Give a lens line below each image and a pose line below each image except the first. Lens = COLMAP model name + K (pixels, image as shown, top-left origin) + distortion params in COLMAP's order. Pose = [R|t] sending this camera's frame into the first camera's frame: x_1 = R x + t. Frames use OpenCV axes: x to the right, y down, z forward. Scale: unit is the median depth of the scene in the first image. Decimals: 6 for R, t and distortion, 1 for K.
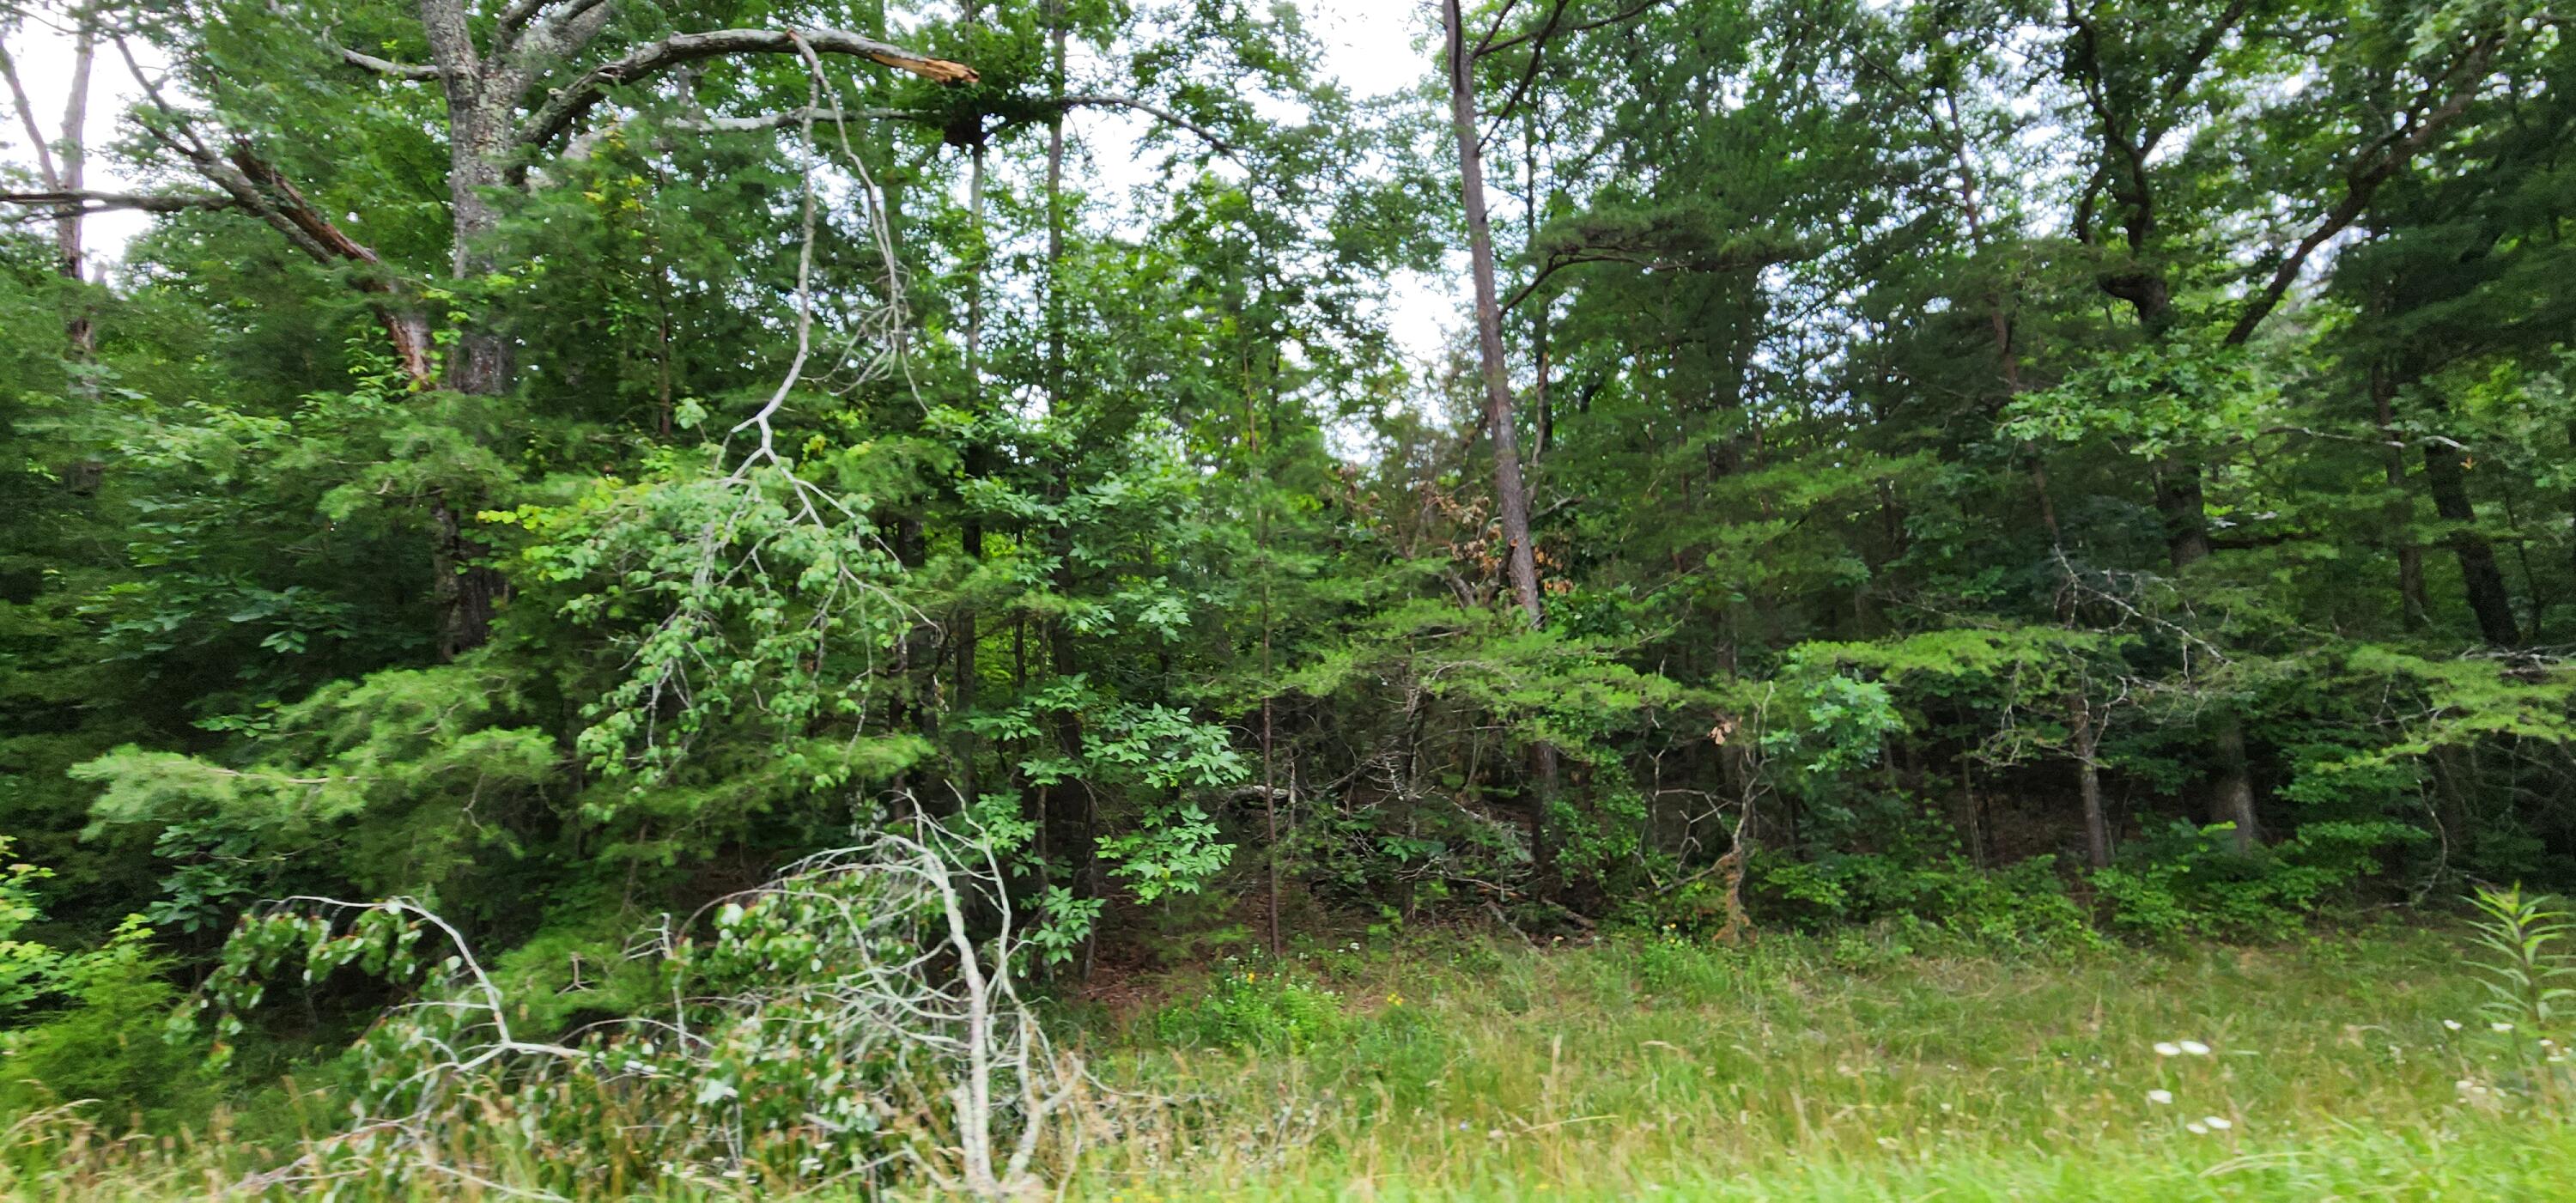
lens RADIAL K [[1063.9, 0, 1291.9], [0, 1063.9, 594.7], [0, 0, 1]] dist [0.002150, 0.001095]
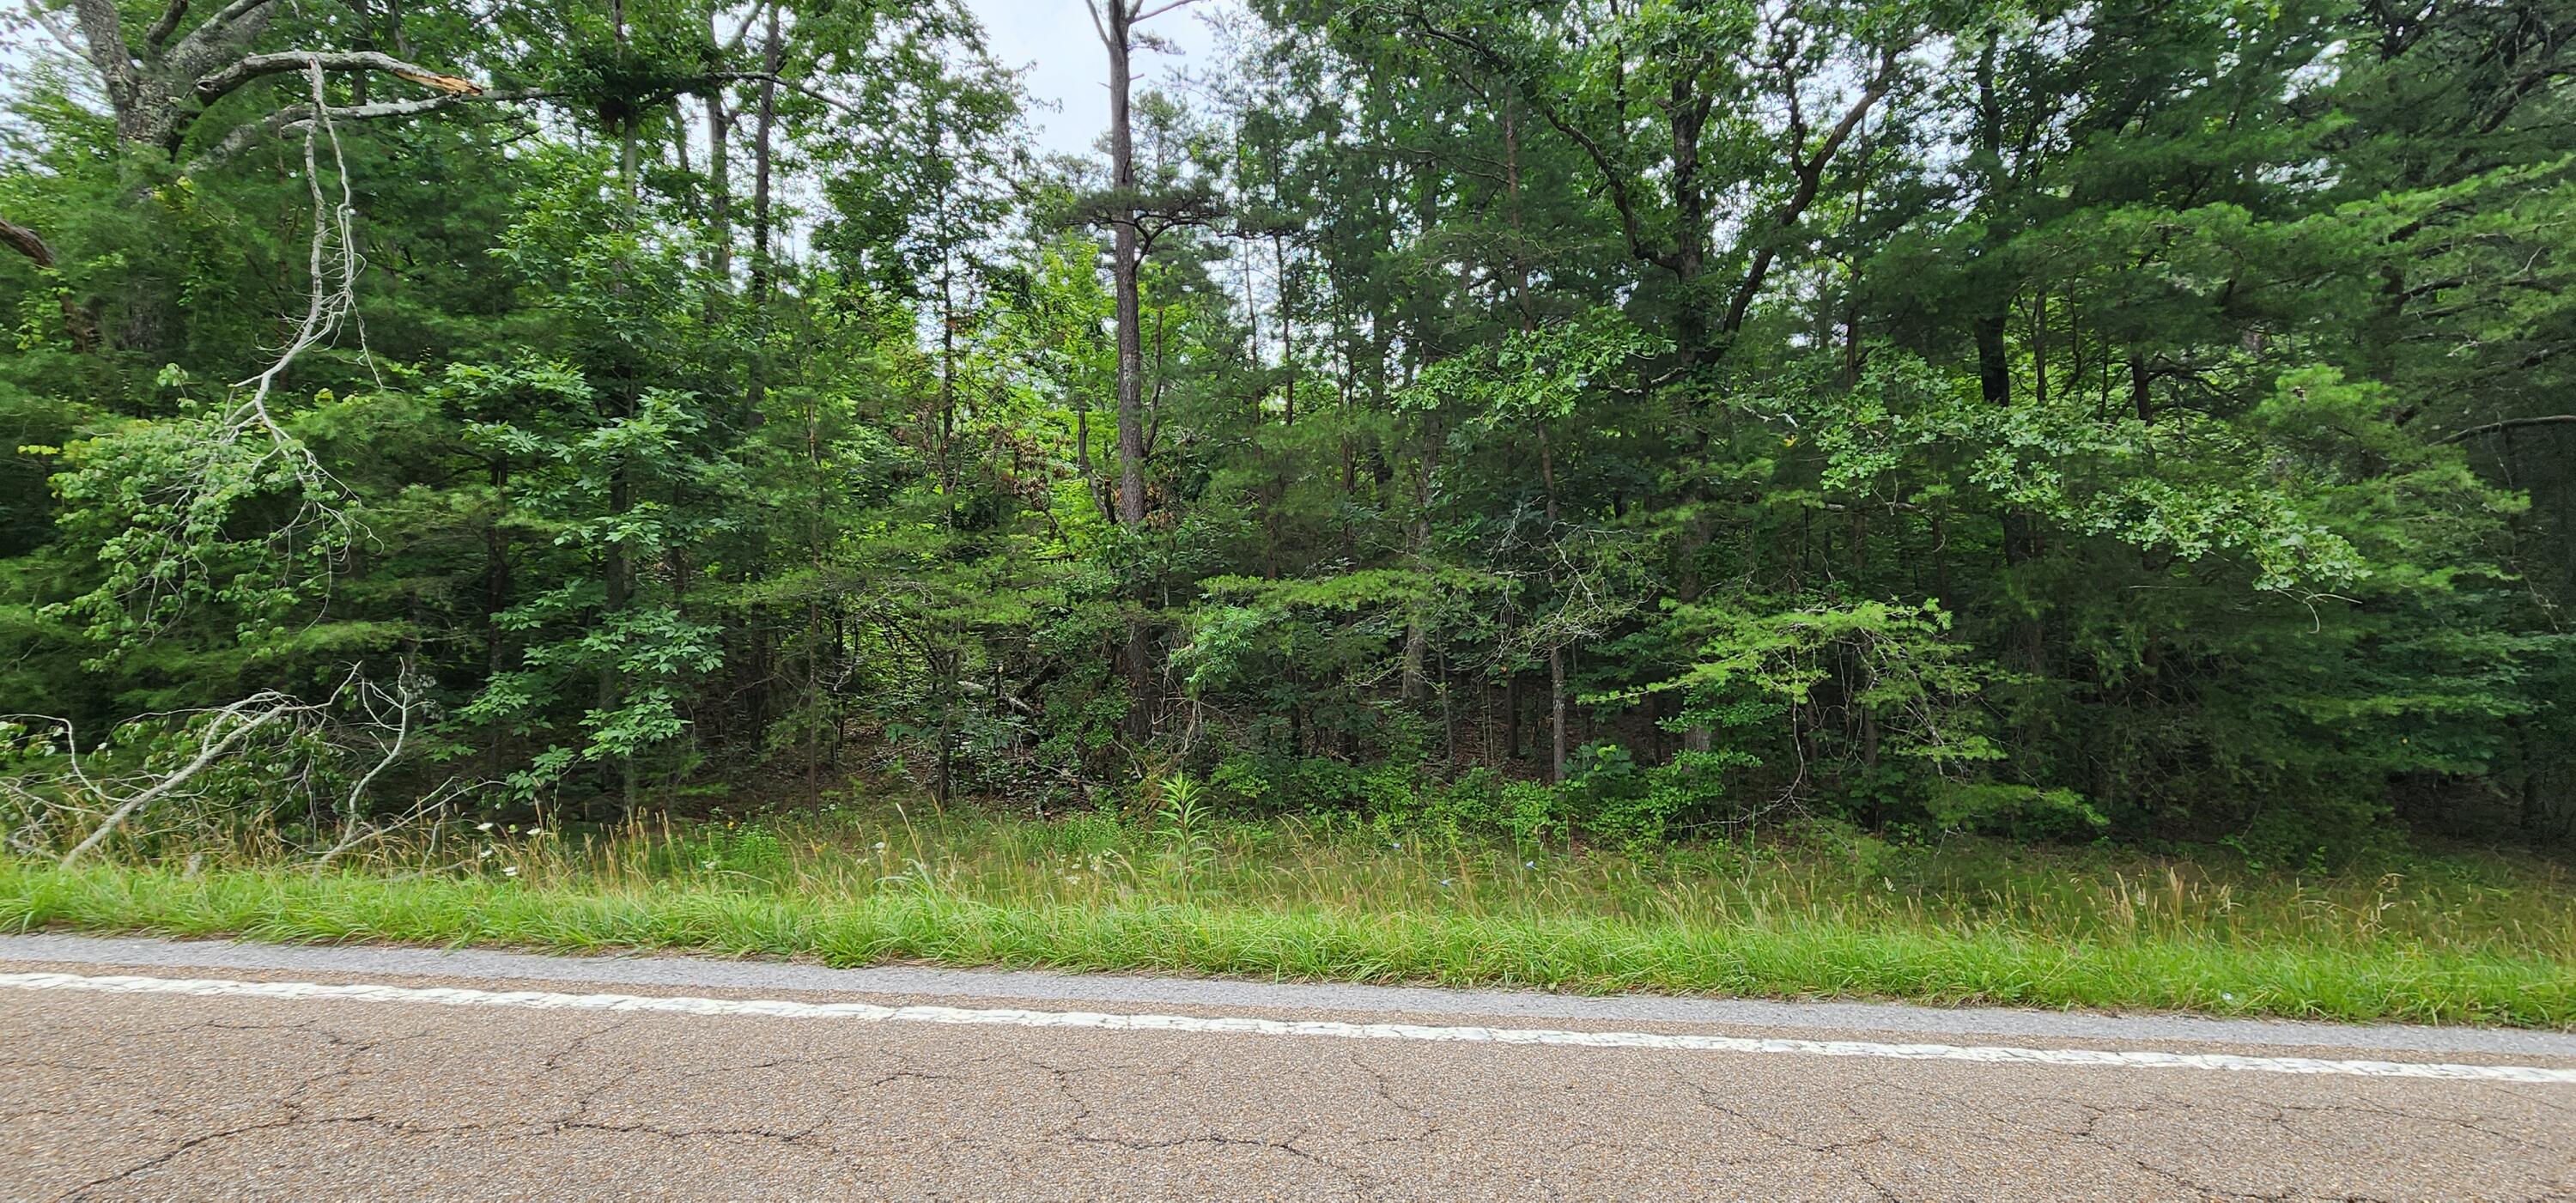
lens RADIAL K [[1062.9, 0, 1288.0], [0, 1062.9, 601.5], [0, 0, 1]] dist [0.001054, -0.000441]
pose [[0.997871, 0.031688, -0.057000, 0.718076], [-0.027021, 0.996358, 0.080876, -0.025947], [0.059355, -0.079163, 0.995093, -0.208533]]
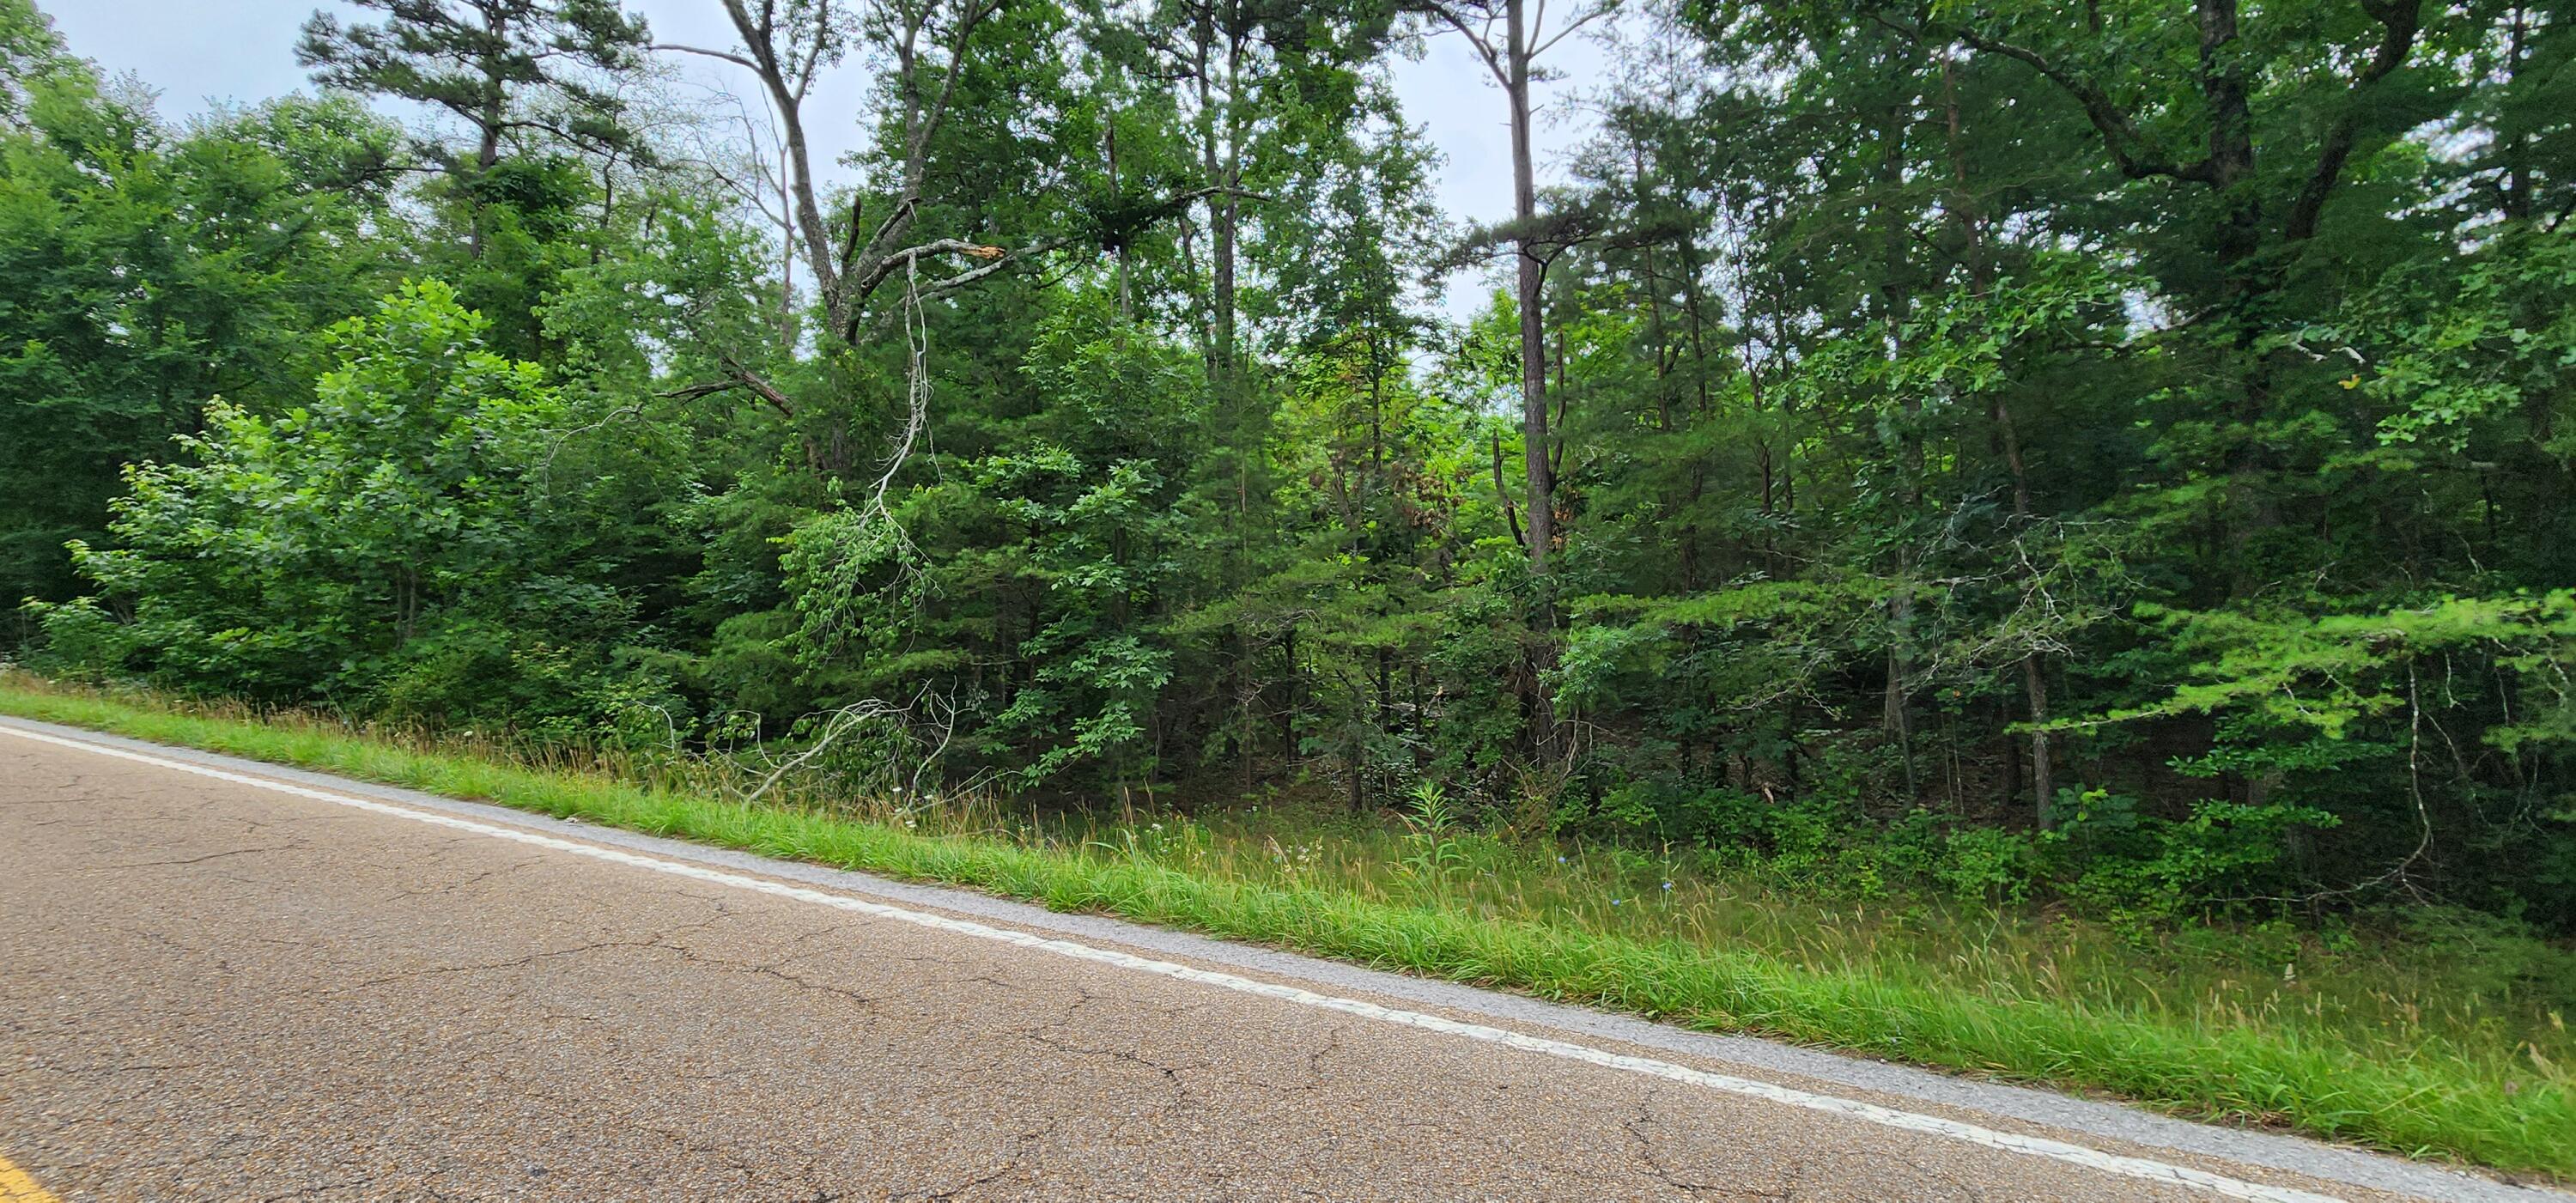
lens RADIAL K [[1063.9, 0, 1291.9], [0, 1063.9, 594.7], [0, 0, 1]] dist [0.002150, 0.001095]
pose [[0.851470, -0.005613, -0.524374, 0.934822], [0.034606, 0.998365, 0.045506, -0.020002], [0.523261, -0.056893, 0.850271, -0.189808]]
